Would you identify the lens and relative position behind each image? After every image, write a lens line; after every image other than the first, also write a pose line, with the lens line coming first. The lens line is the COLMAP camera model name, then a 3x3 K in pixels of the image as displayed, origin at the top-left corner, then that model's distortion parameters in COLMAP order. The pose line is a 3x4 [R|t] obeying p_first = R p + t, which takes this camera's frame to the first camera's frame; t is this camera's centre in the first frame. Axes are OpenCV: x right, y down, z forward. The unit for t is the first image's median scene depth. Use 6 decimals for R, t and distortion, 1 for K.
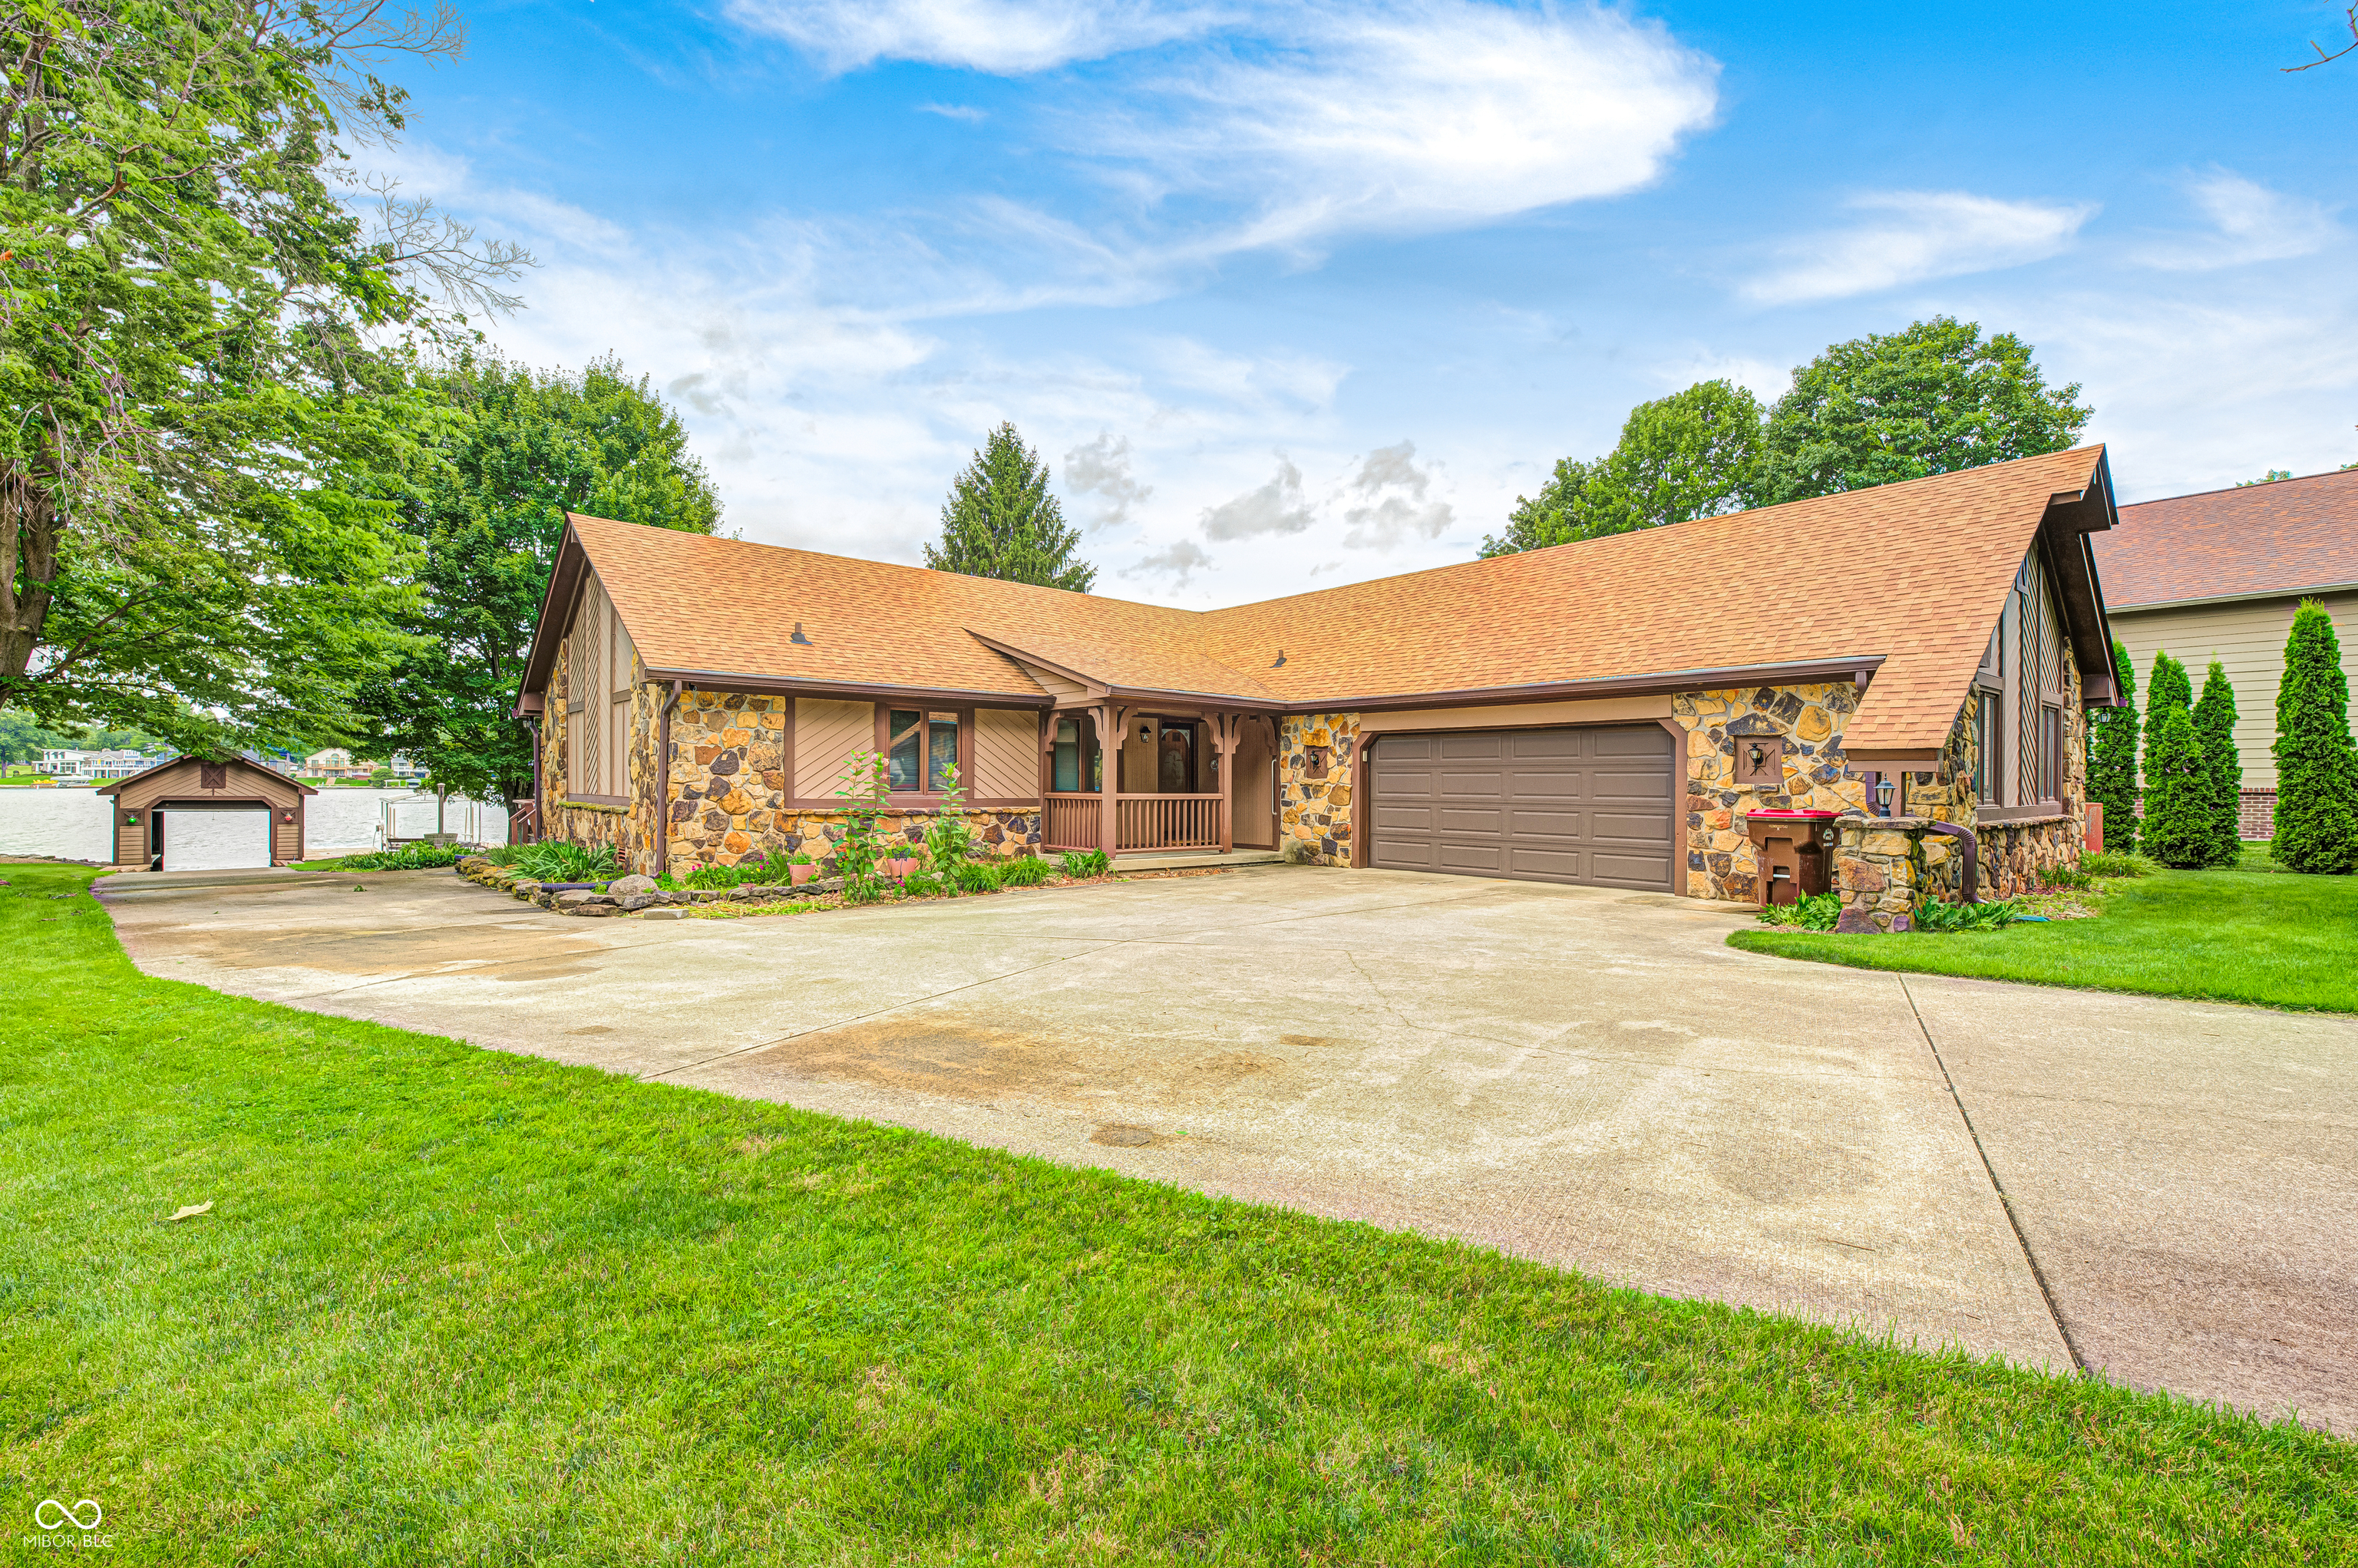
lens RADIAL K [[1010.1, 0, 1192.0], [0, 1010.1, 786.3], [0, 0, 1]] dist [0.000949, 0.000349]
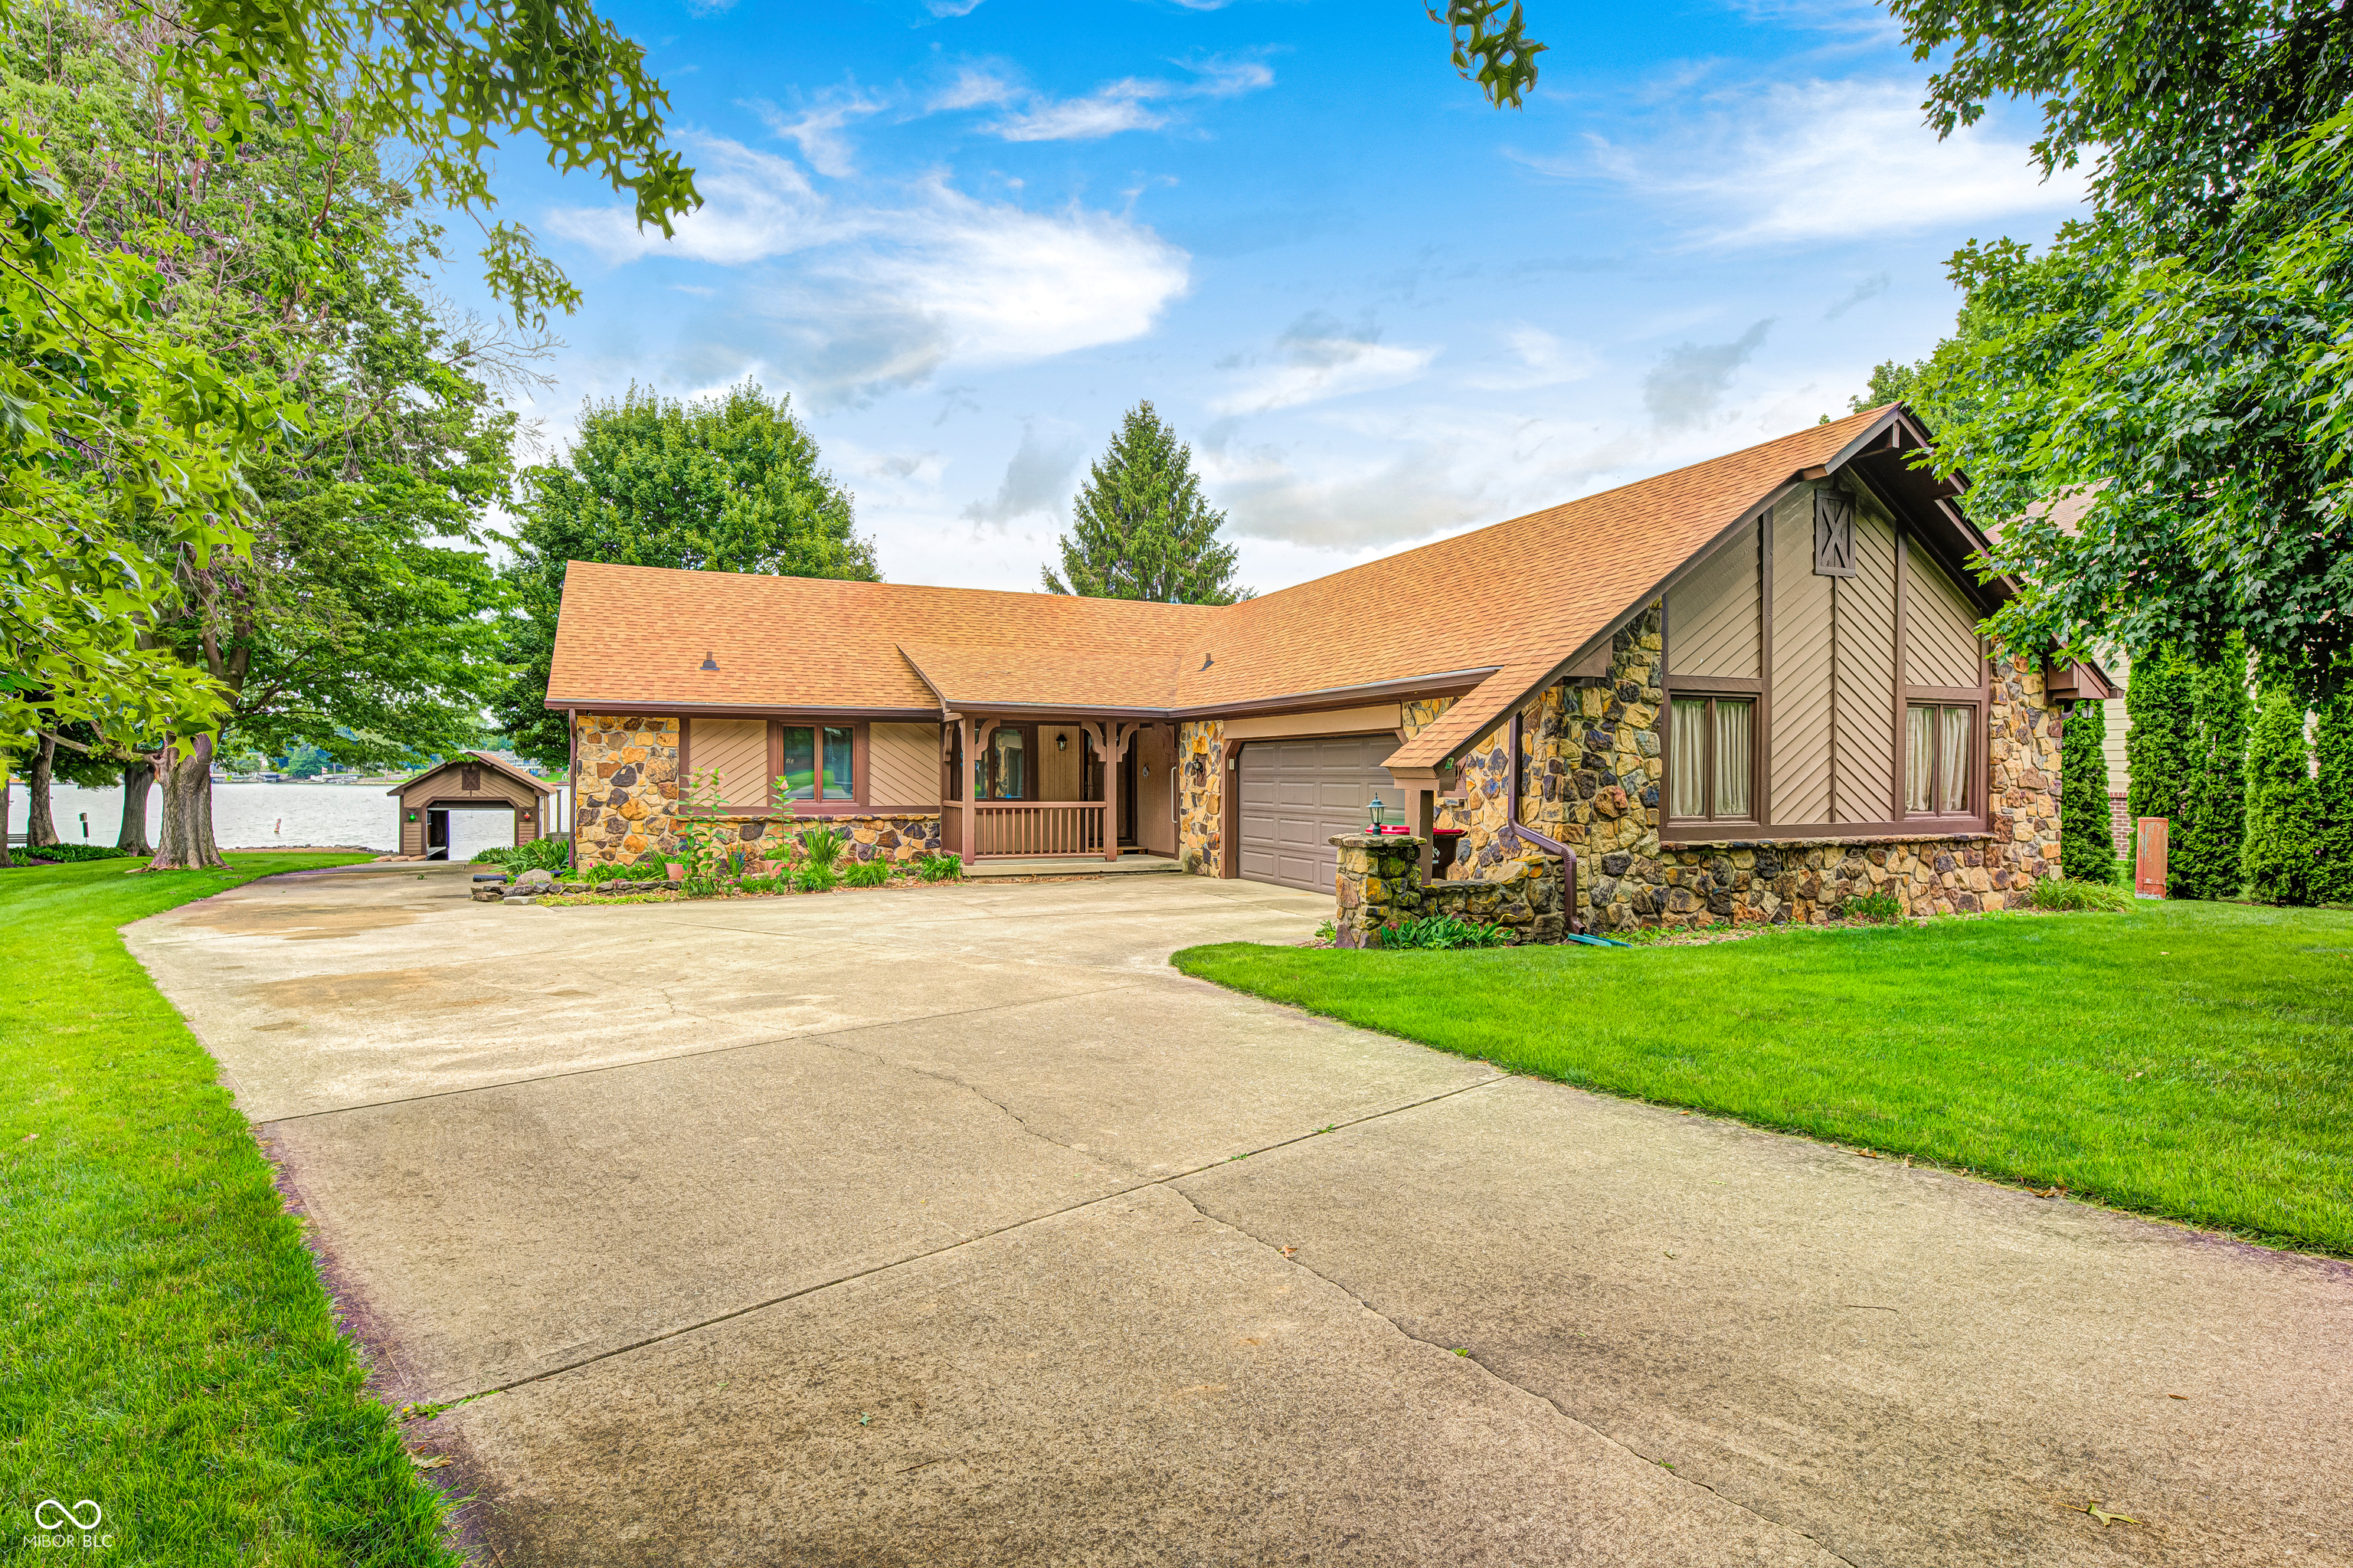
lens RADIAL K [[1161.8, 0, 1160.0], [0, 1161.8, 792.7], [0, 0, 1]] dist [0.006388, 0.001404]
pose [[0.956366, 0.001273, -0.292167, 0.427744], [0.001059, 0.999969, 0.007824, -0.011181], [0.292168, -0.007792, 0.956335, -0.093628]]
